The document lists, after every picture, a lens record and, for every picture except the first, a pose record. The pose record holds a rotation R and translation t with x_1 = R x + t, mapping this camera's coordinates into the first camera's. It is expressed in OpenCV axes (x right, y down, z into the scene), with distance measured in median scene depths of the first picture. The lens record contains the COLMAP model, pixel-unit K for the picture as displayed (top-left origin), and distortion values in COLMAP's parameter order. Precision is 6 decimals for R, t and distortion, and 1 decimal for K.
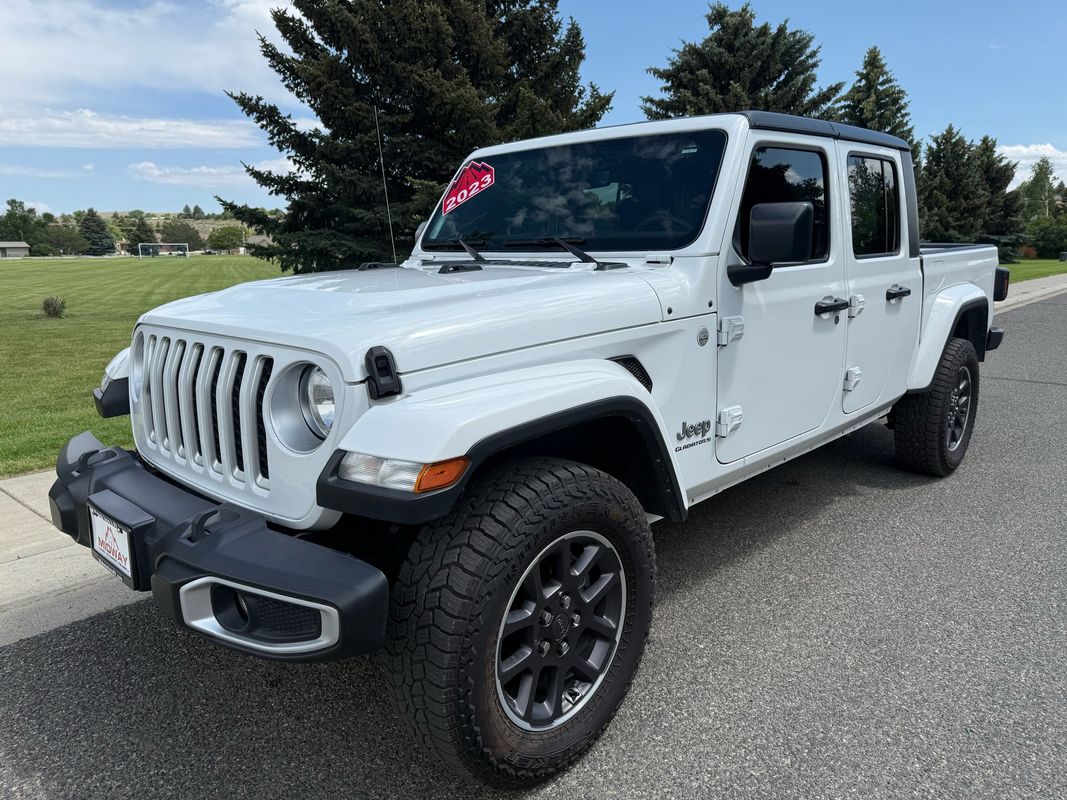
lens RADIAL K [[762.9, 0, 533.5], [0, 762.9, 400.0], [0, 0, 1]] dist [0.063010, -0.073134]
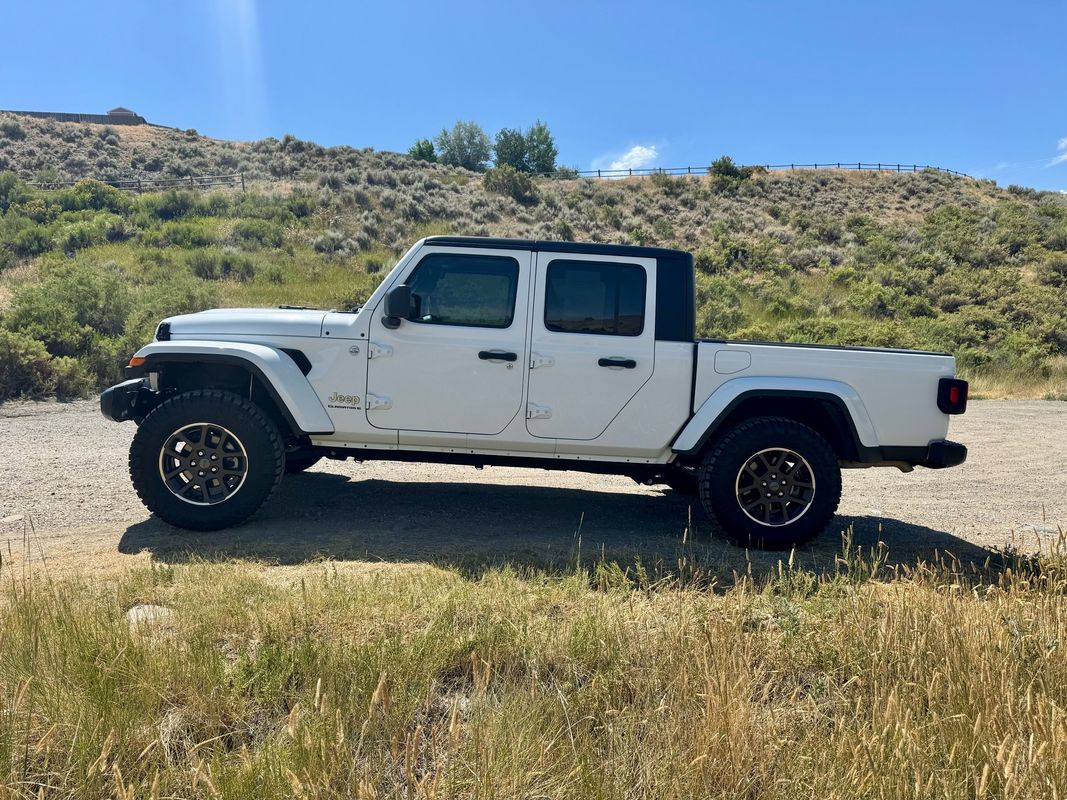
lens RADIAL K [[762.9, 0, 533.5], [0, 762.9, 400.0], [0, 0, 1]] dist [0.063010, -0.073134]
pose [[0.718704, 0.132551, -0.682565, 1.372620], [-0.222742, 0.973819, -0.045424, 0.017475], [0.658674, 0.184682, 0.729412, -0.050139]]
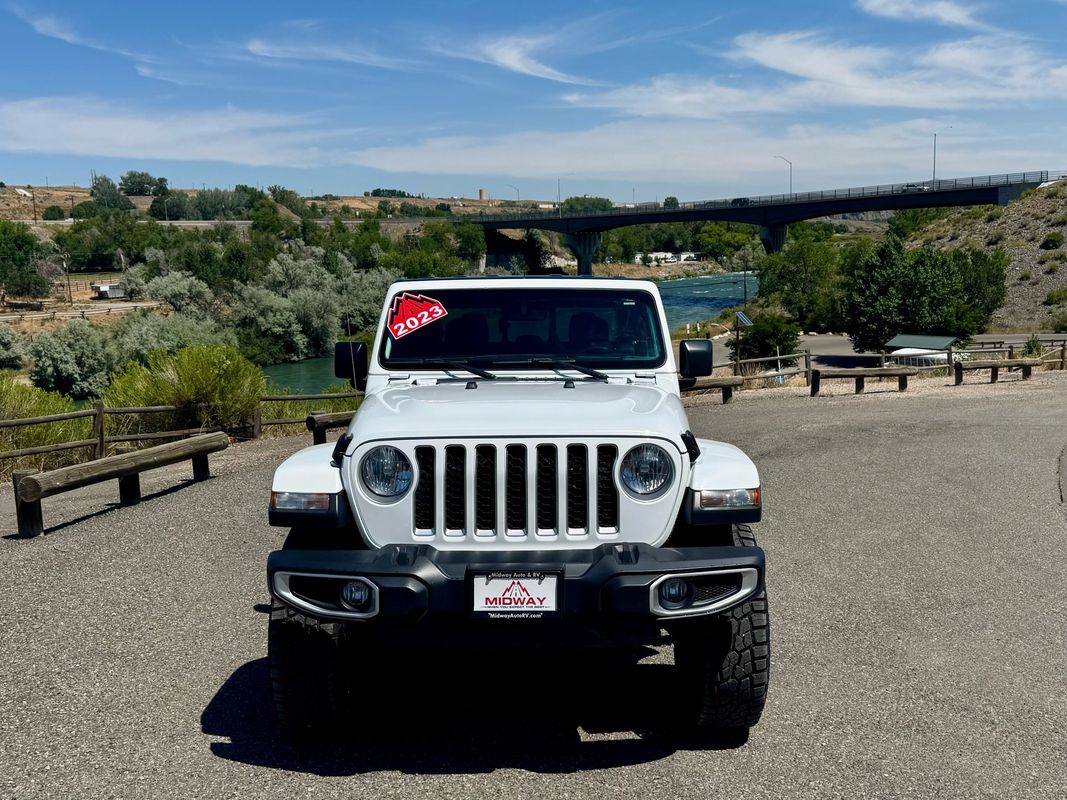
lens RADIAL K [[1044.2, 0, 561.5], [0, 1044.2, 367.5], [0, 0, 1]] dist [0.120395, -0.264897]
pose [[0.705931, -0.012825, 0.708164, -1.083145], [0.136524, 0.983550, -0.118281, 0.014851], [-0.694998, 0.180180, 0.696070, -0.238636]]
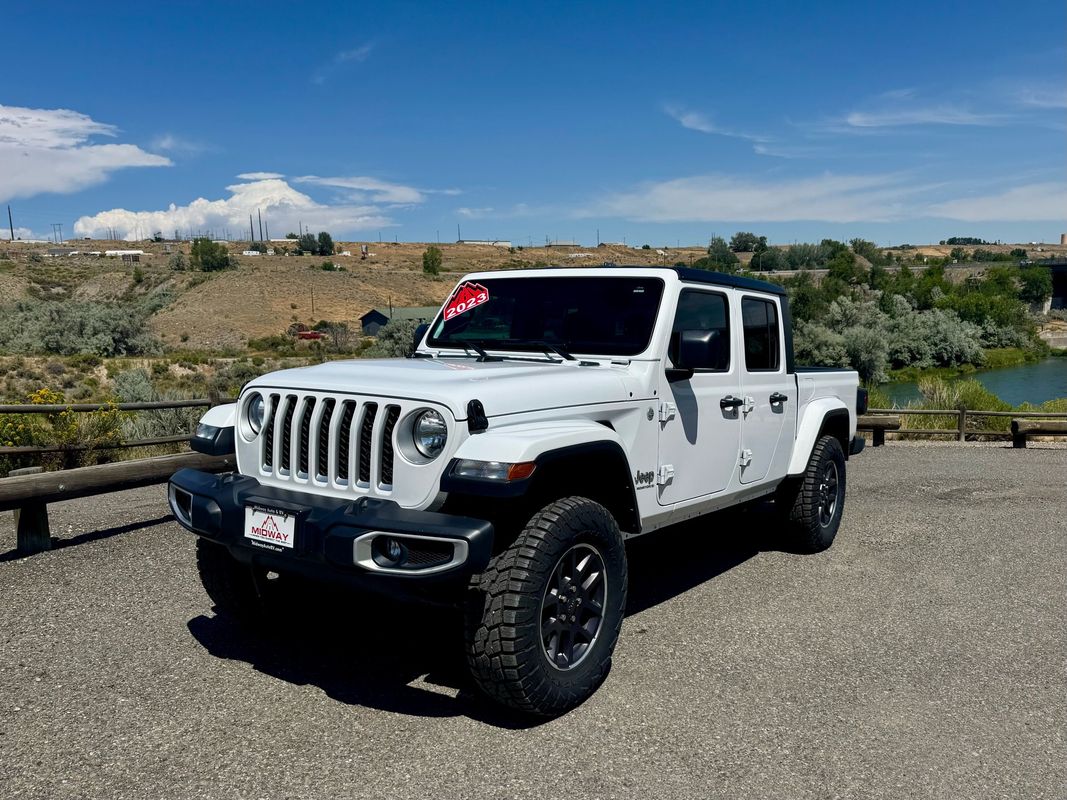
lens RADIAL K [[875.1, 0, 568.6], [0, 875.1, 433.3], [0, 0, 1]] dist [0.098109, -0.203038]
pose [[0.982161, 0.038218, 0.184119, -0.186466], [-0.016994, 0.993162, -0.115498, 0.116412], [-0.187274, 0.110309, 0.976094, -0.473178]]
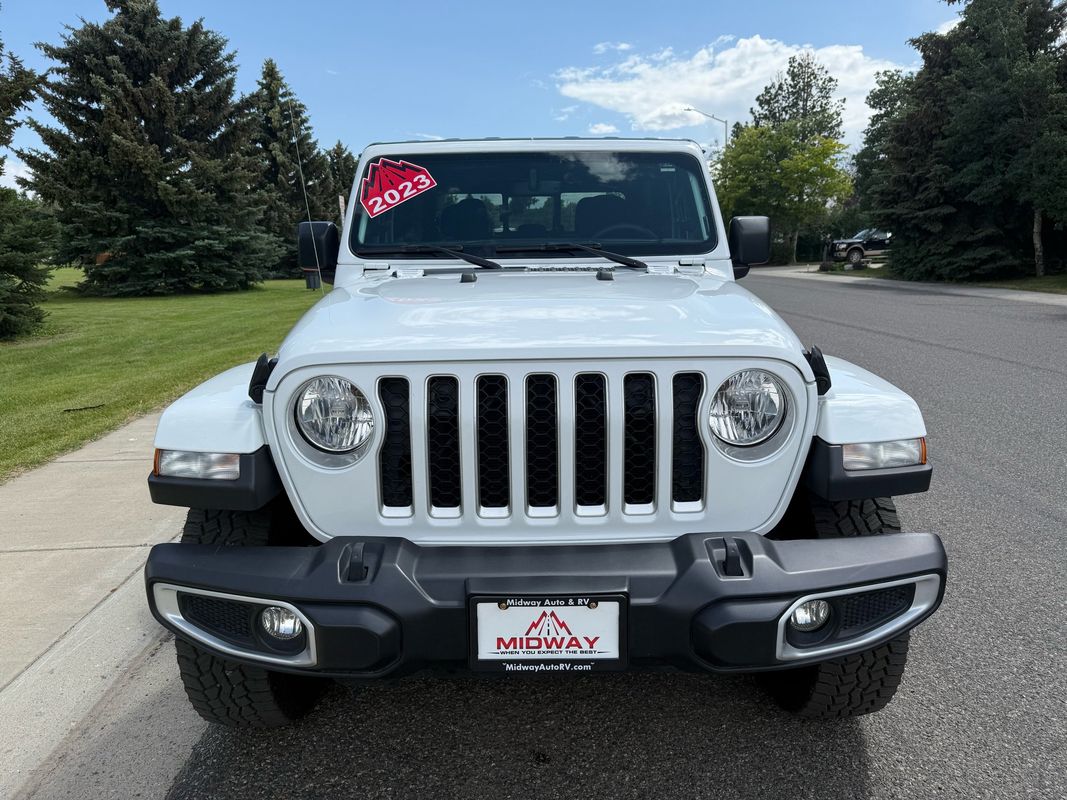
lens RADIAL K [[789.0, 0, 533.5], [0, 789.0, 400.0], [0, 0, 1]] dist [-0.013543, -0.008803]
pose [[0.713652, -0.135288, 0.687312, -0.659512], [0.142777, 0.988669, 0.046358, -0.054446], [-0.685796, 0.065049, 0.724881, 0.250812]]
